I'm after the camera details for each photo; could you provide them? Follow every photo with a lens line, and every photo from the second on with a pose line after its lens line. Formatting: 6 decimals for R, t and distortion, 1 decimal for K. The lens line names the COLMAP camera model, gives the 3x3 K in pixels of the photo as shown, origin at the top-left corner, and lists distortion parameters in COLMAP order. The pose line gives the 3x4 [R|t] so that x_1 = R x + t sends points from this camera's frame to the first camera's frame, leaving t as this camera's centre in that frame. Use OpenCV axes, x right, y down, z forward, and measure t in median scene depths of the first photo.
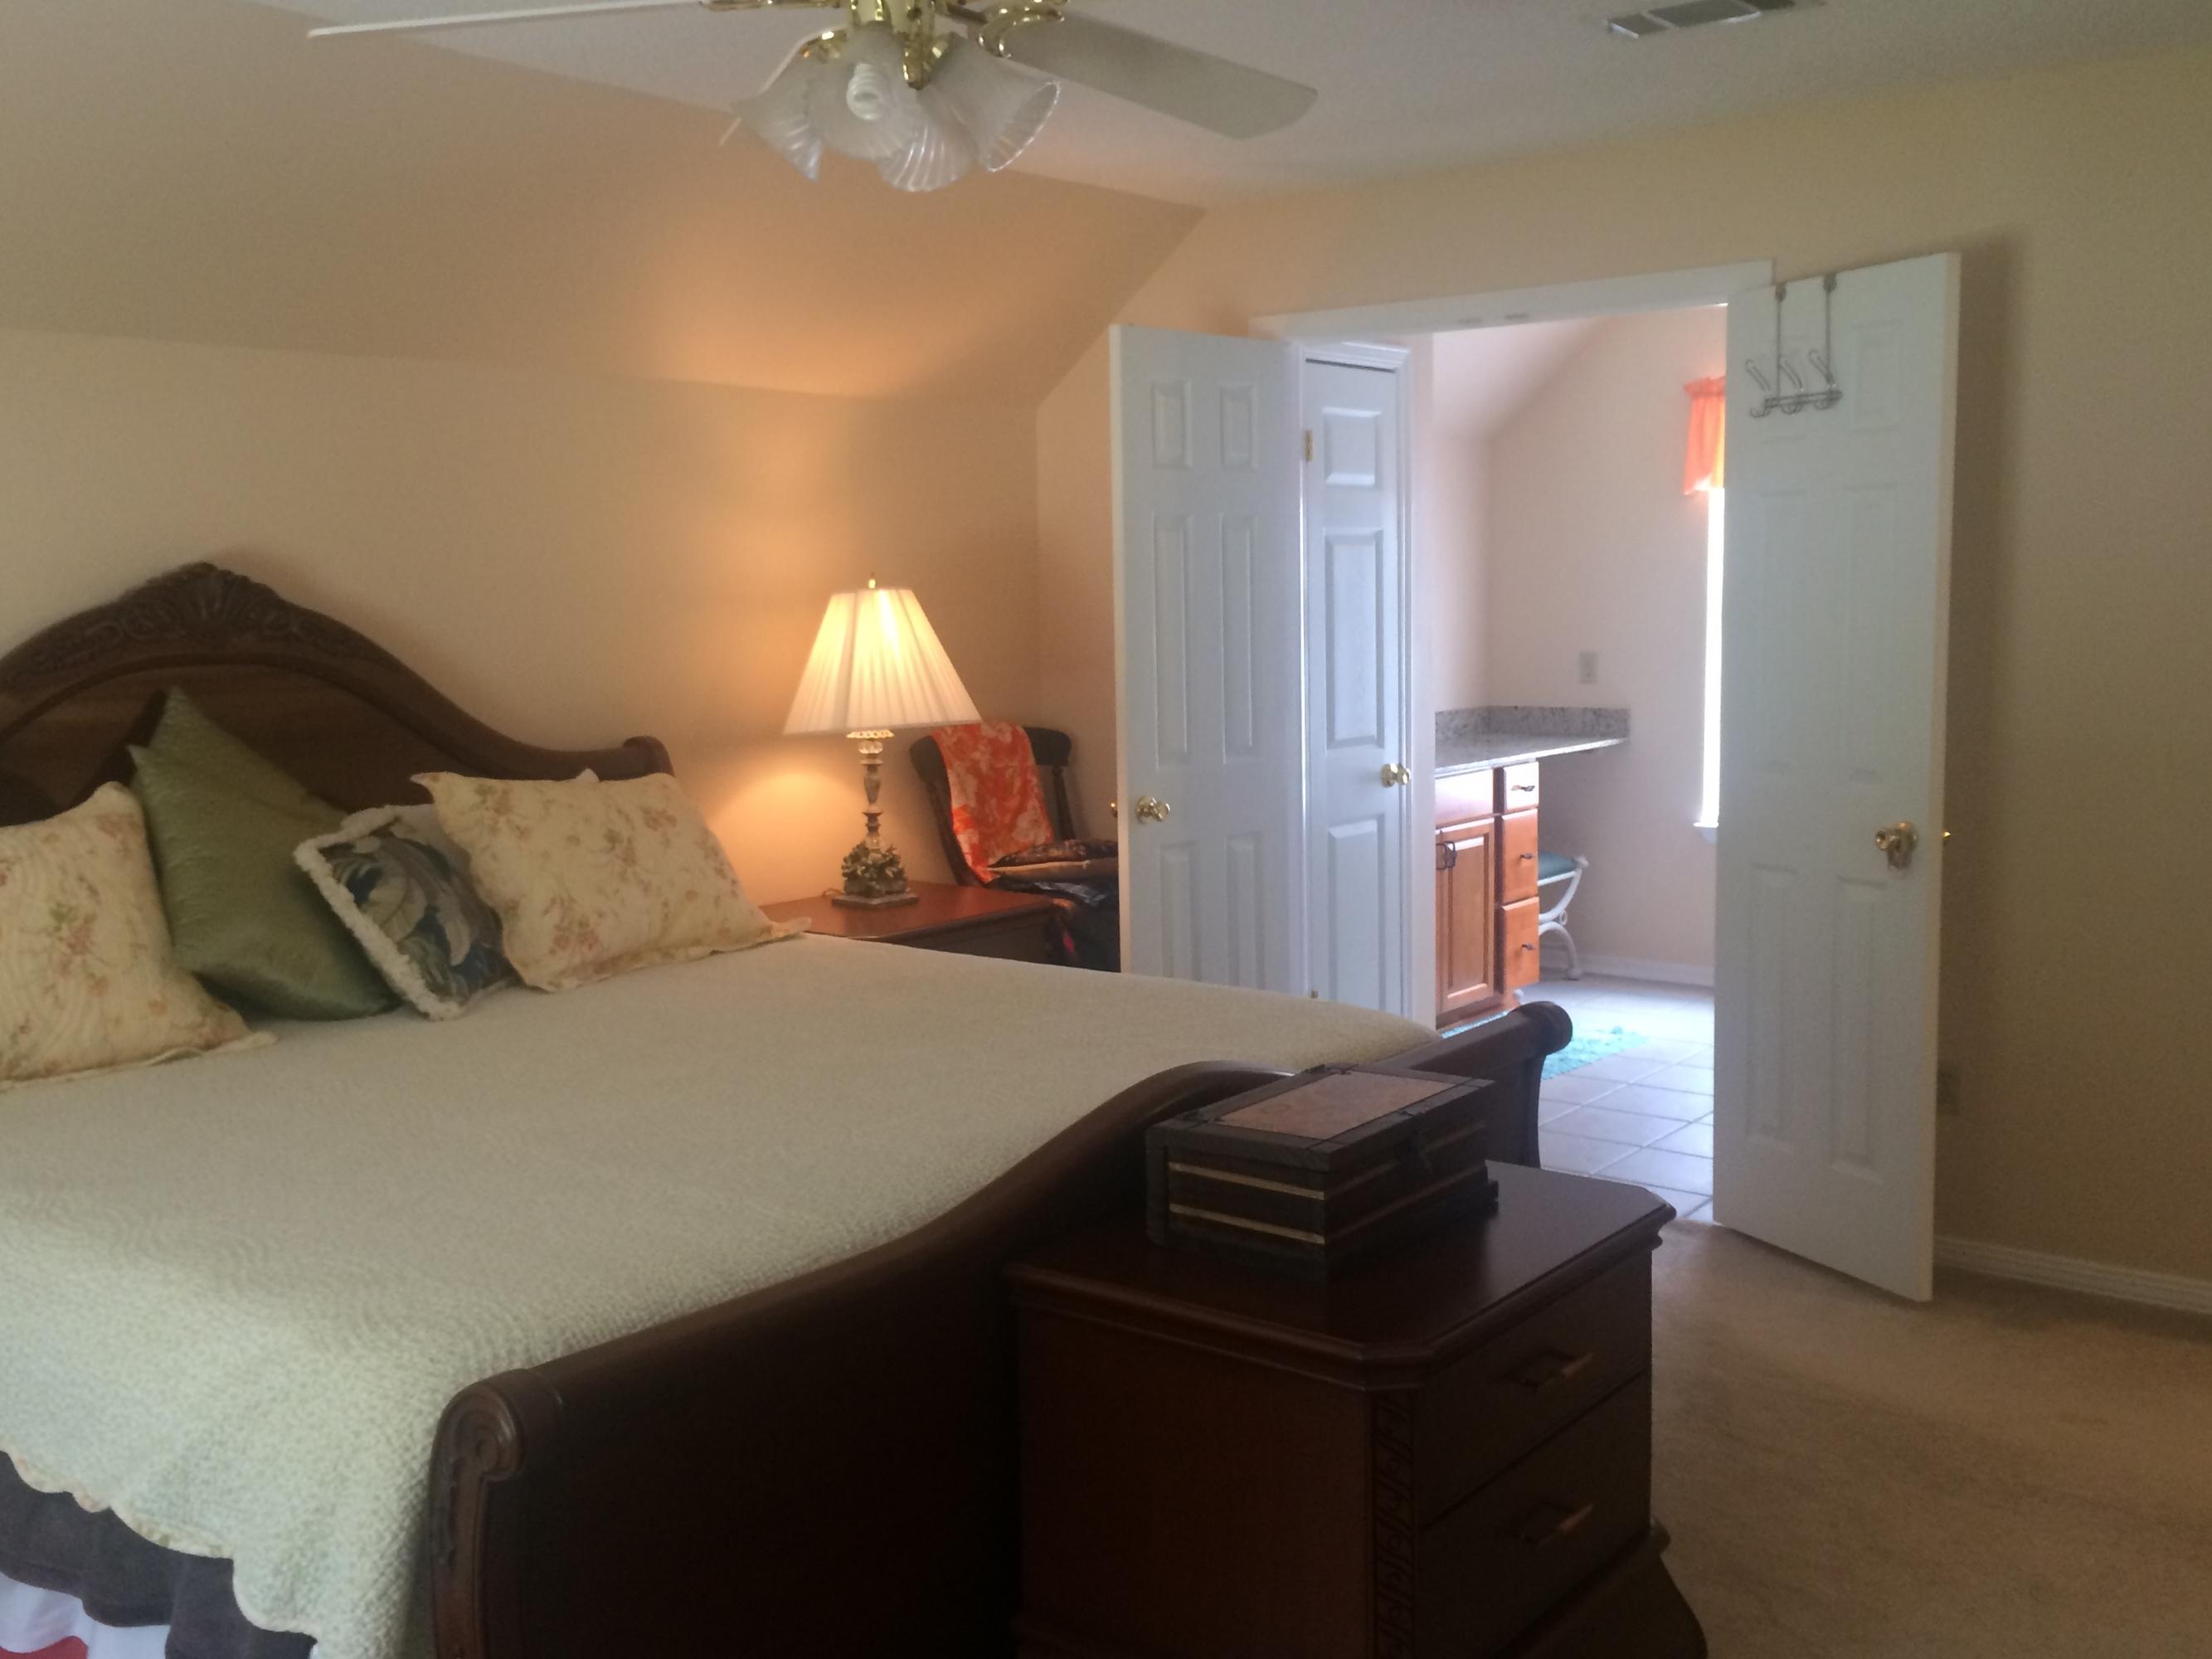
lens RADIAL K [[2168.5, 0, 1105.1], [0, 2168.5, 843.0], [0, 0, 1]] dist [0.046485, 0.000000]
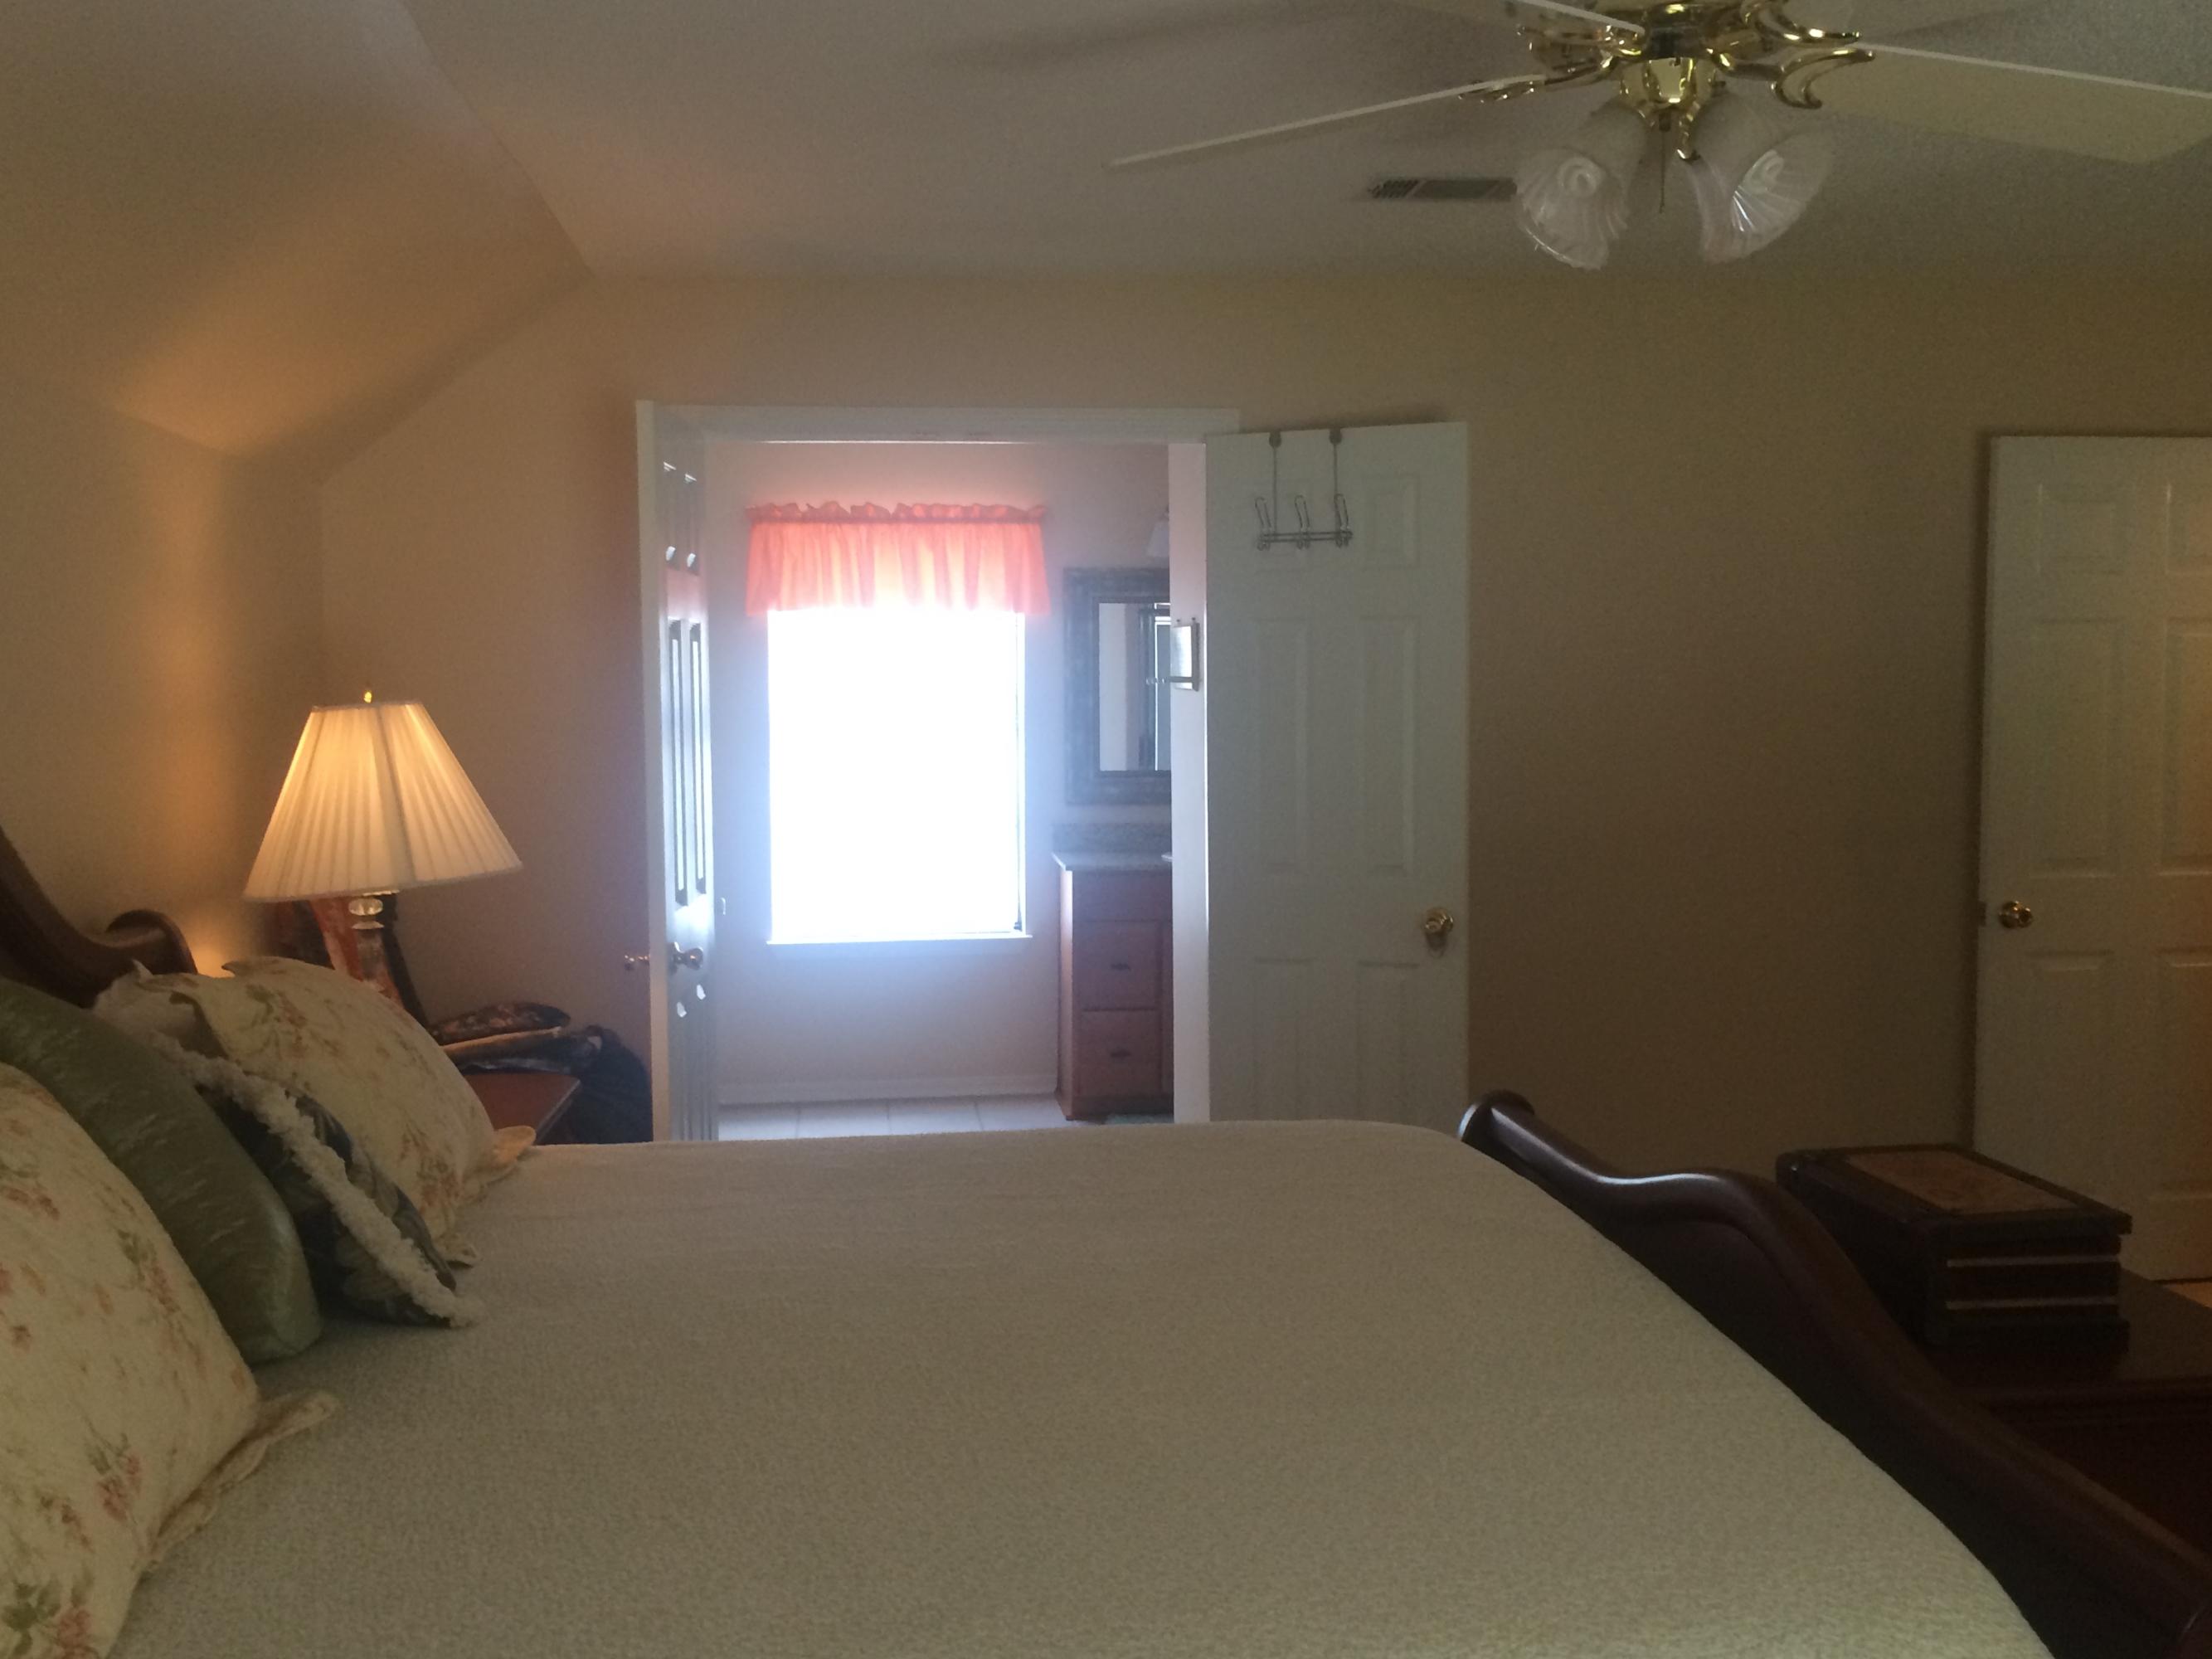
lens RADIAL K [[2168.5, 0, 1122.5], [0, 2168.5, 833.7], [0, 0, 1]] dist [0.046485, 0.000000]
pose [[0.704459, -0.039875, 0.708624, -0.543607], [0.082440, 0.996260, -0.025895, -0.032118], [-0.704941, 0.076661, 0.705111, 0.304674]]
